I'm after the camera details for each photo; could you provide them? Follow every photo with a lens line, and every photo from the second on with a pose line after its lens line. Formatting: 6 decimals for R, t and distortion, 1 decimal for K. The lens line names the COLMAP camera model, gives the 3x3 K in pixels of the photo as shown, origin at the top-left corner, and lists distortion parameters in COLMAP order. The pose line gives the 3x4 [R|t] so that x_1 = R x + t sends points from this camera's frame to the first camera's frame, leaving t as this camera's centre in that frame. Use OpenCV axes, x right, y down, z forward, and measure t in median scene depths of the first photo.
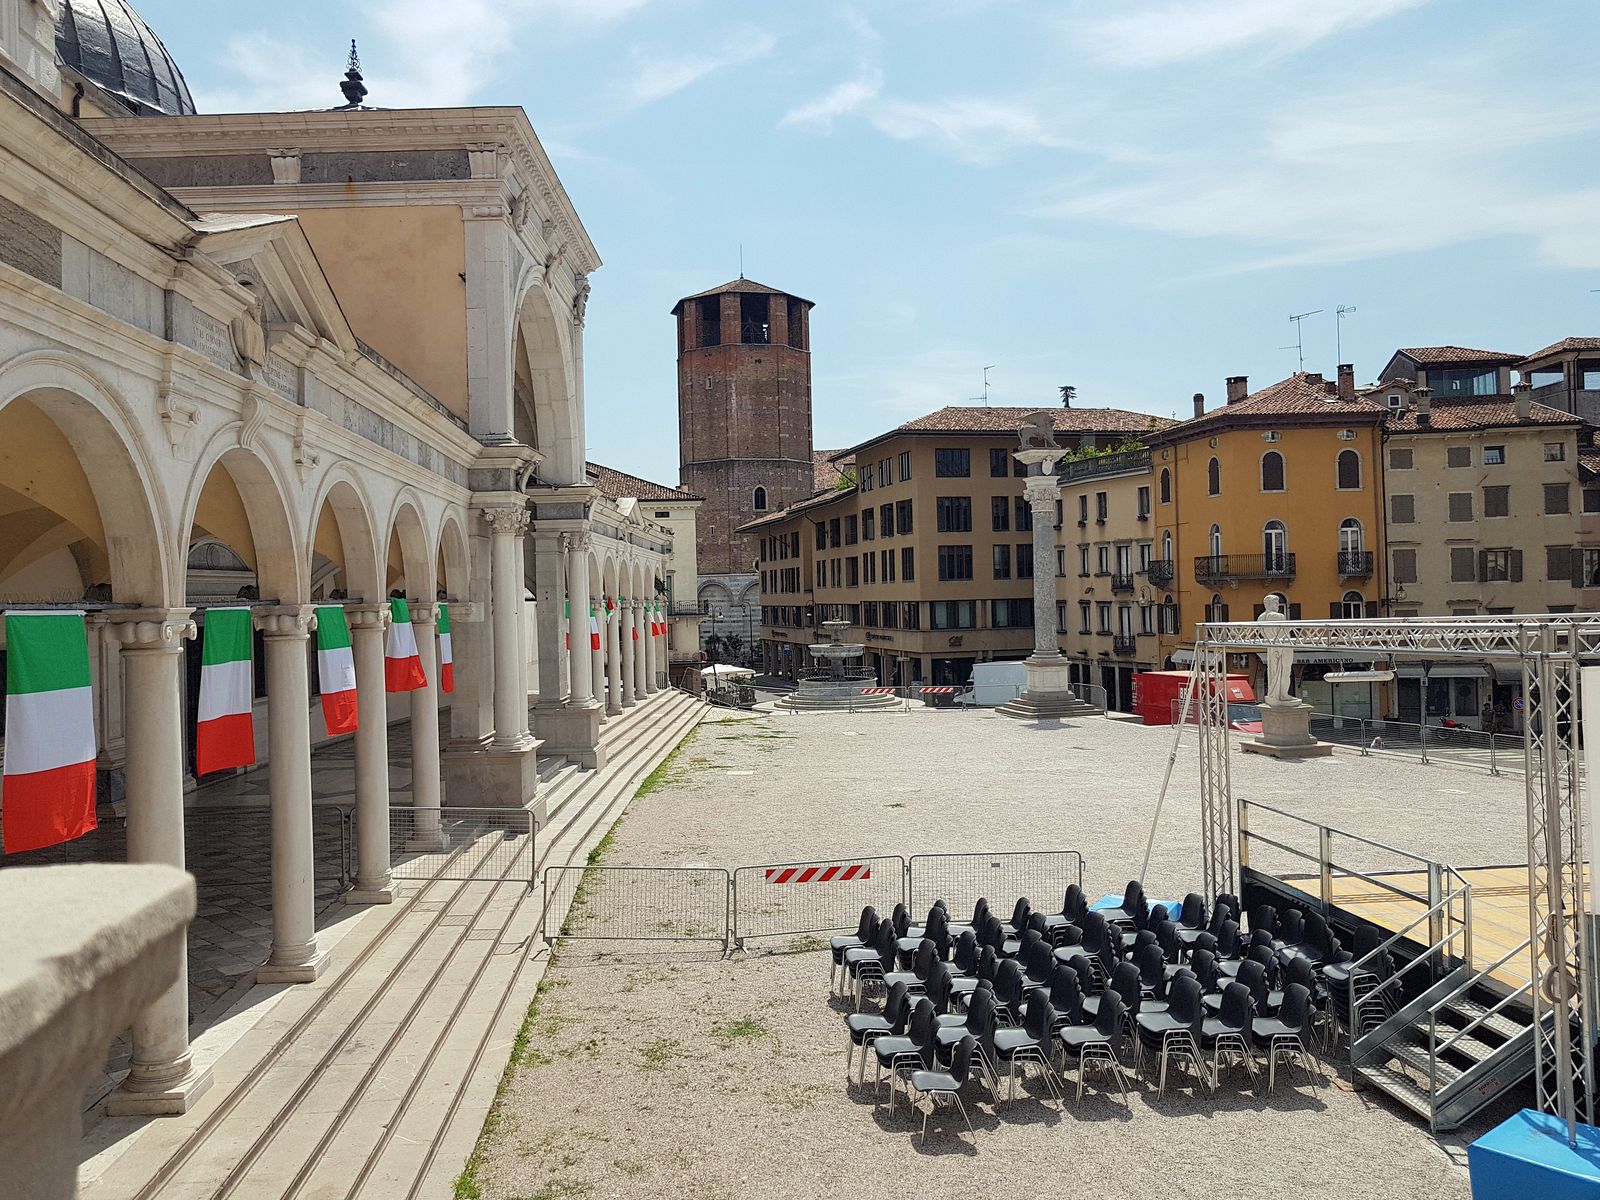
lens RADIAL K [[1252.5, 0, 767.7], [0, 1252.5, 598.4], [0, 0, 1]] dist [-0.001396, -0.011367]
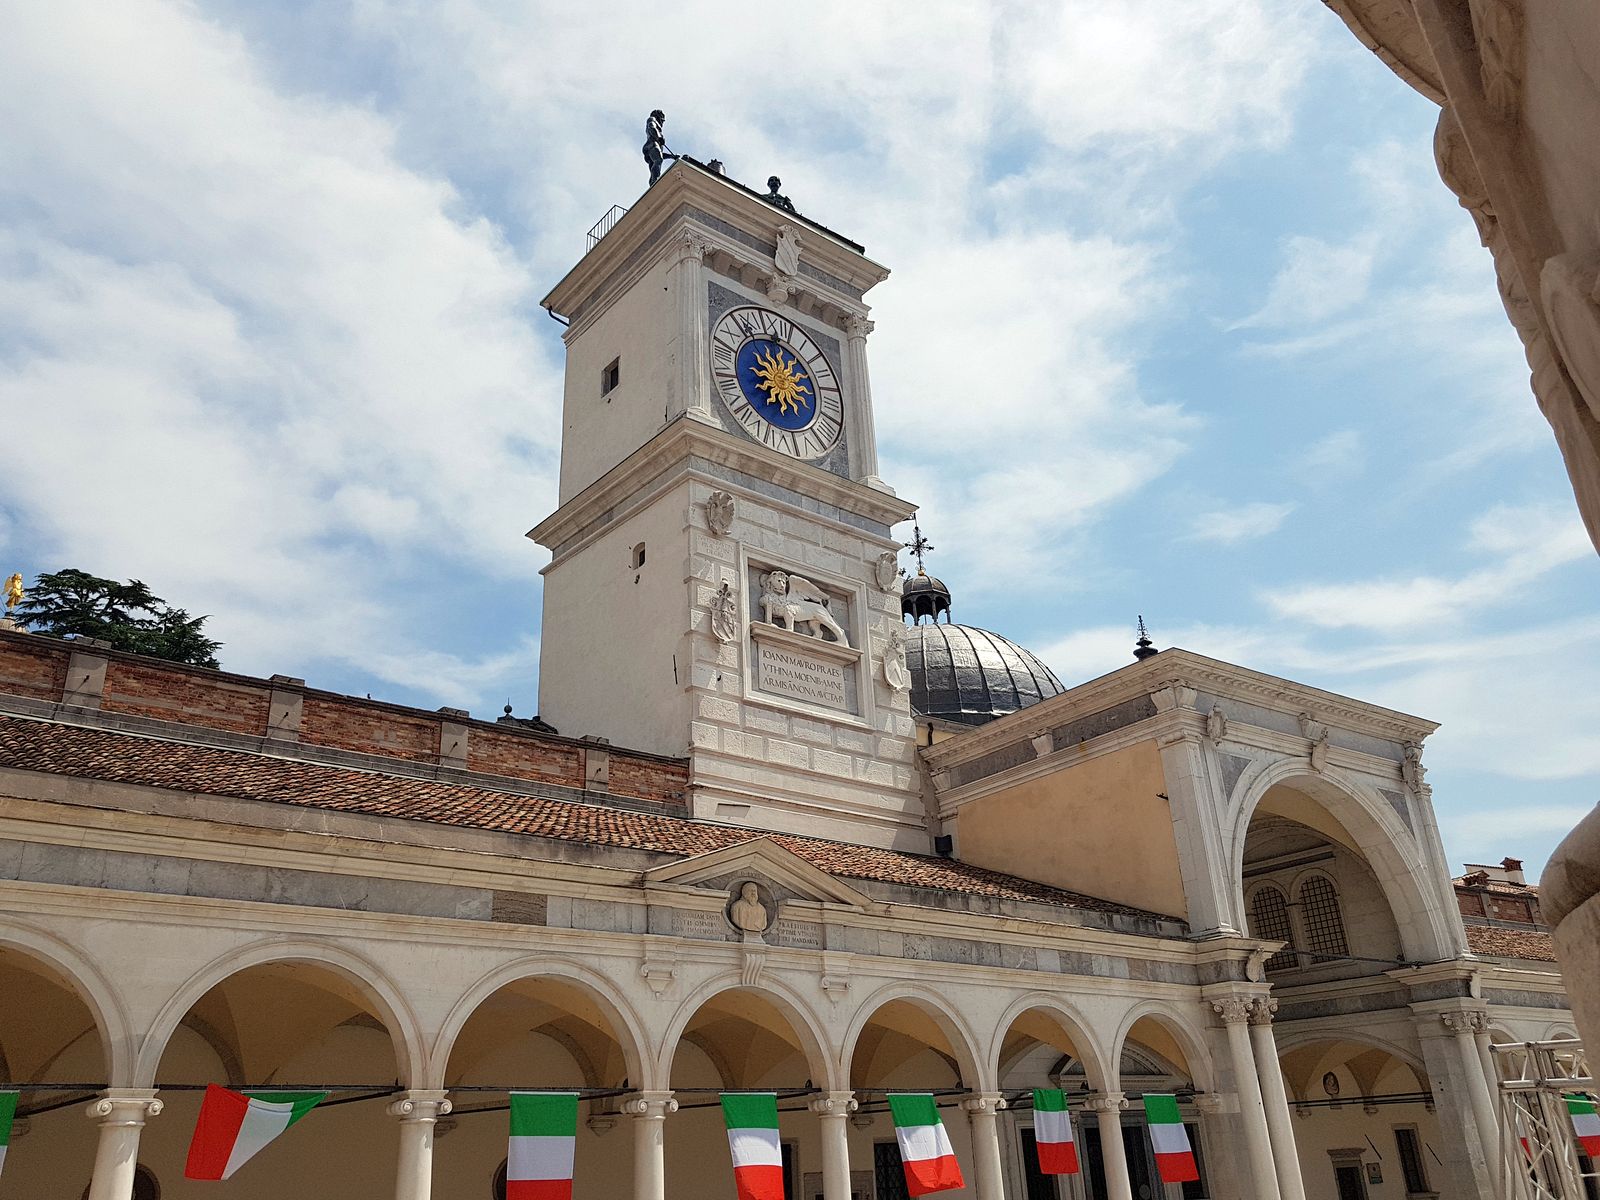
lens RADIAL K [[1252.5, 0, 767.7], [0, 1252.5, 598.4], [0, 0, 1]] dist [-0.001396, -0.011367]
pose [[0.572655, -0.333424, -0.748929, 0.483514], [0.019147, 0.918745, -0.394387, 0.028519], [0.819573, 0.211508, 0.532508, 0.030528]]
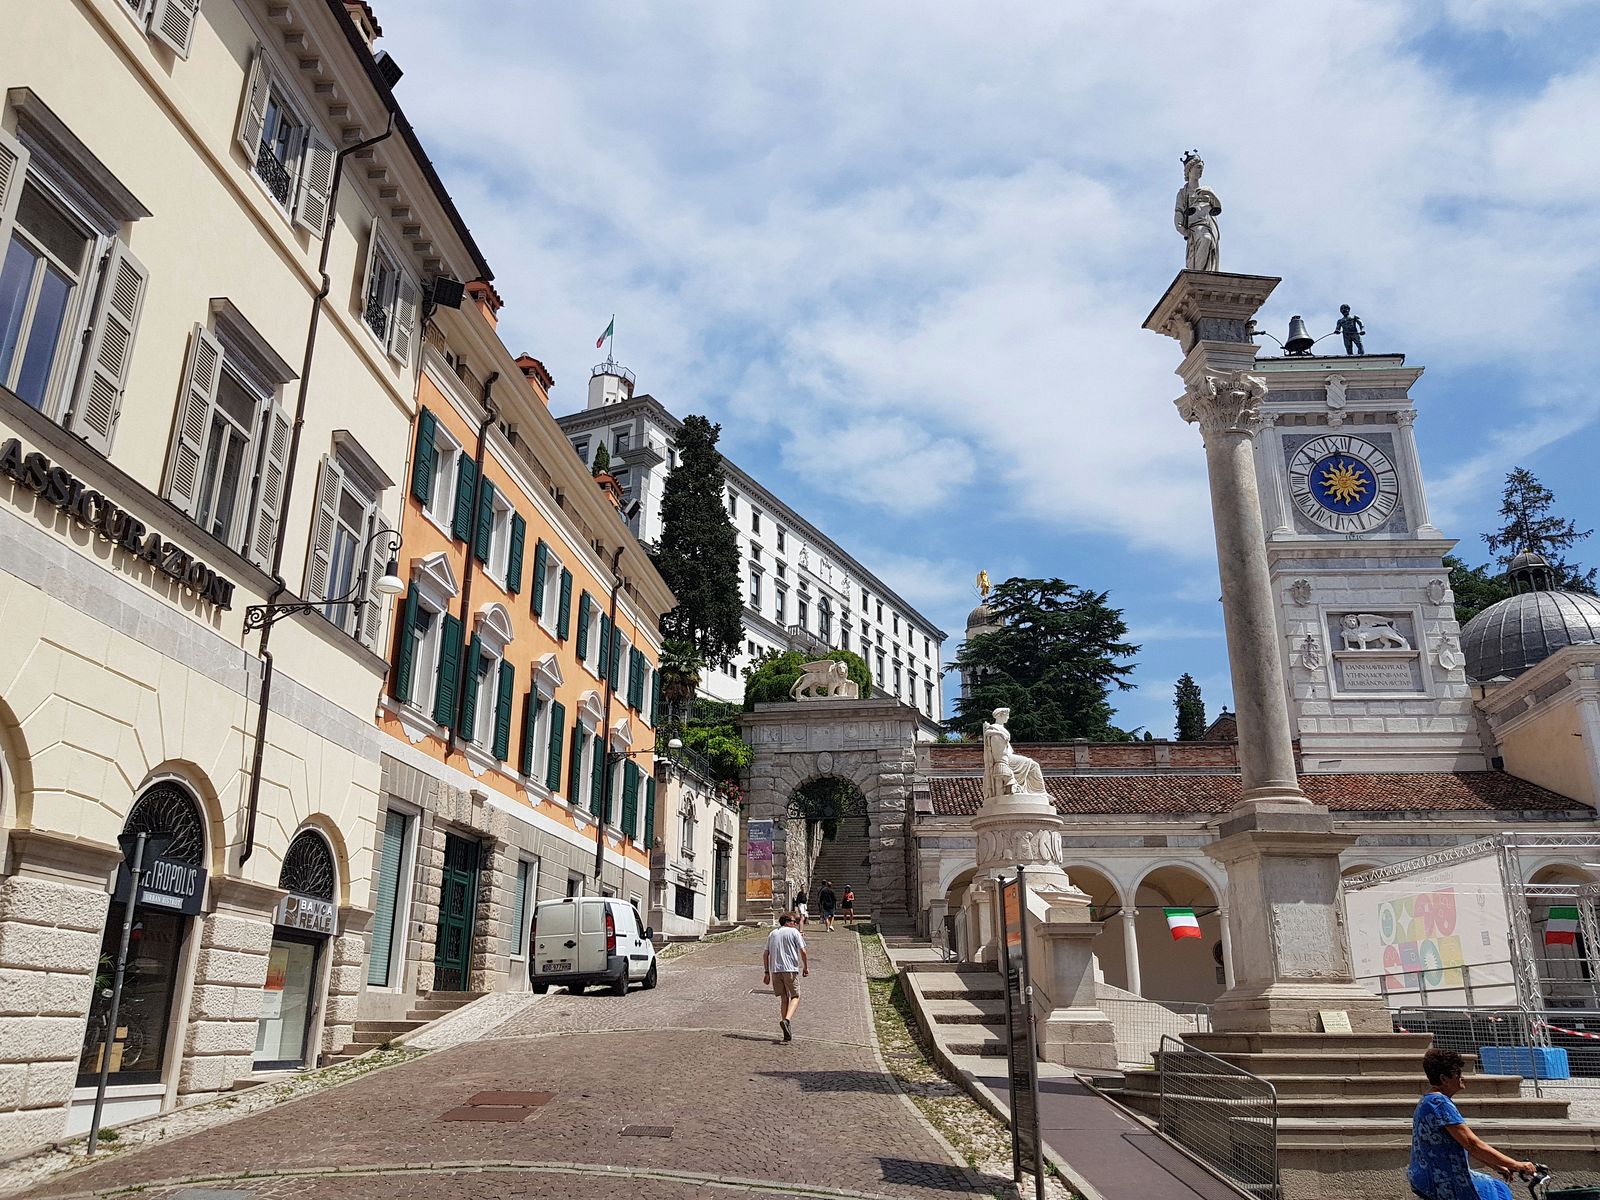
lens RADIAL K [[1252.5, 0, 767.7], [0, 1252.5, 598.4], [0, 0, 1]] dist [-0.001396, -0.011367]
pose [[-0.151127, -0.298086, -0.942499, 1.841404], [-0.005489, 0.953689, -0.300745, 0.132557], [0.988499, -0.040277, -0.145765, 0.042628]]
